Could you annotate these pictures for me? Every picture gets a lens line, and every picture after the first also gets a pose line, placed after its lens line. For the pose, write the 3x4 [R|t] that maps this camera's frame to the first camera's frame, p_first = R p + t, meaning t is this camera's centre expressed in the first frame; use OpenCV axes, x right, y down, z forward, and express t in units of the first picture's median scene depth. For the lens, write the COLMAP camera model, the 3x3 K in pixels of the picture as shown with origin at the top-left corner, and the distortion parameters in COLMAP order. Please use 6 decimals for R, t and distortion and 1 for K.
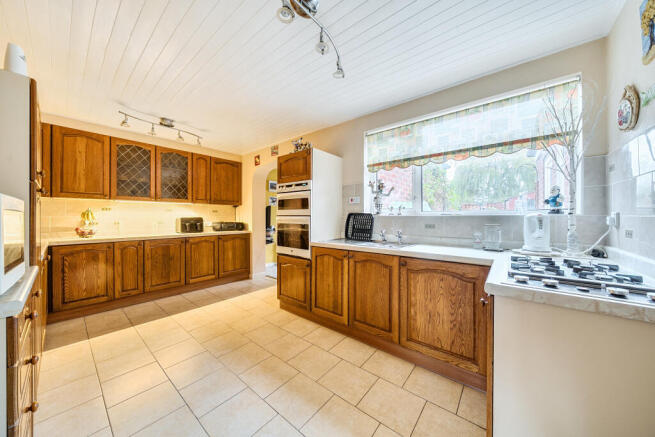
lens RADIAL K [[221.0, 0, 327.5], [0, 221.0, 218.5], [0, 0, 1]] dist [-0.000128, 0.000013]
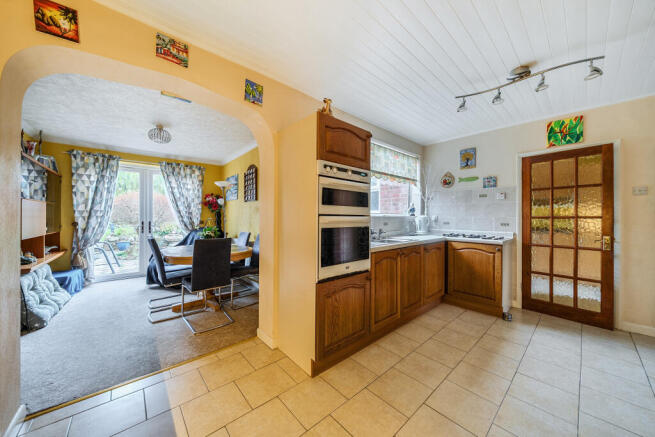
lens RADIAL K [[230.7, 0, 327.3], [0, 230.7, 219.7], [0, 0, 1]] dist [-0.000600, 0.000041]
pose [[0.160549, -0.007749, 0.986998, -0.923351], [0.008136, 0.999946, 0.006527, -0.004665], [-0.986994, 0.006982, 0.160603, 1.009132]]
